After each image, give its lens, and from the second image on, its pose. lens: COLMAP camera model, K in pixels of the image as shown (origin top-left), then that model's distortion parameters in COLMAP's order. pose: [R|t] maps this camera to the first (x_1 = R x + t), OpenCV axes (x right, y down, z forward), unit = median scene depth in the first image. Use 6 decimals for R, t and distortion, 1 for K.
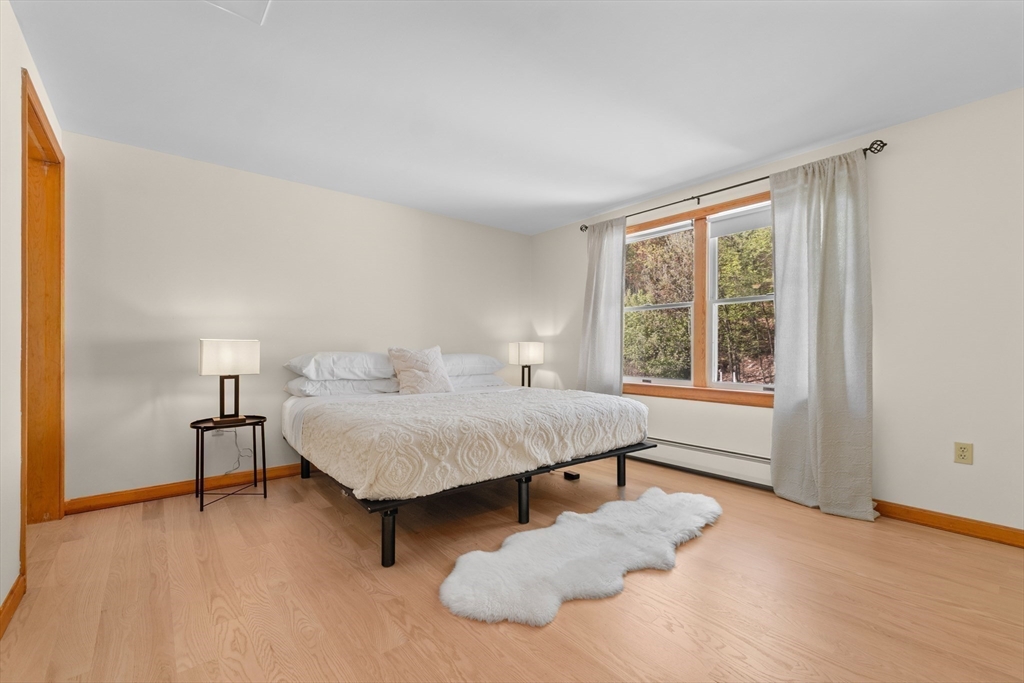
lens RADIAL K [[432.9, 0, 512.0], [0, 432.9, 341.5], [0, 0, 1]] dist [0.074162, -0.000030]
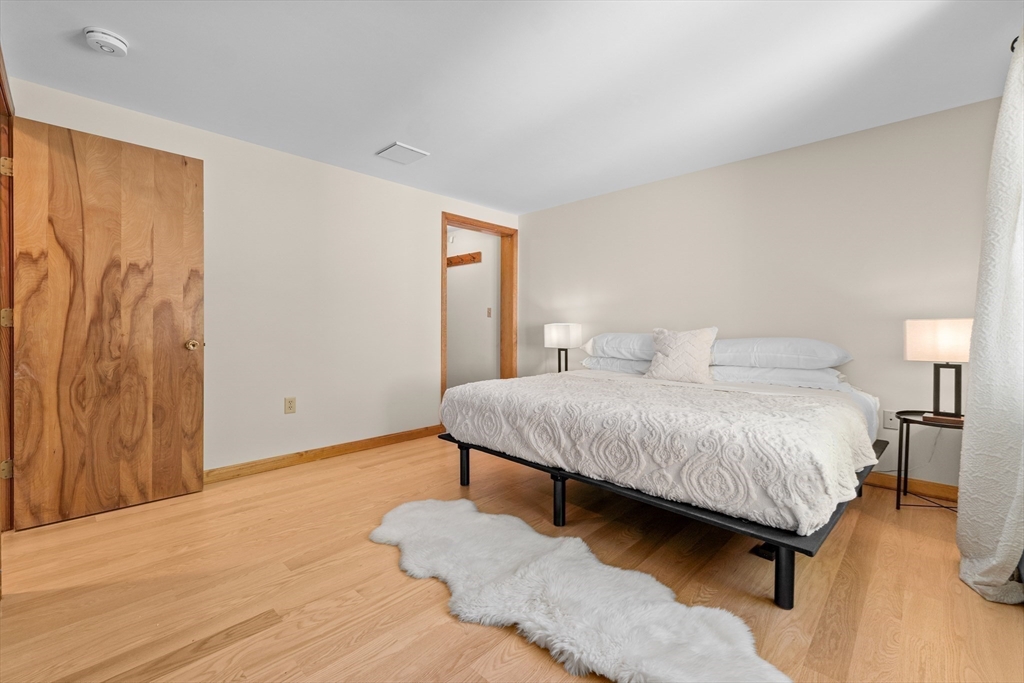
lens RADIAL K [[432.9, 0, 512.0], [0, 432.9, 341.5], [0, 0, 1]] dist [0.074162, -0.000030]
pose [[0.110520, 0.022096, -0.993628, 0.869315], [0.013987, 0.999619, 0.023785, 0.020506], [0.993776, -0.016527, 0.110169, 0.802270]]
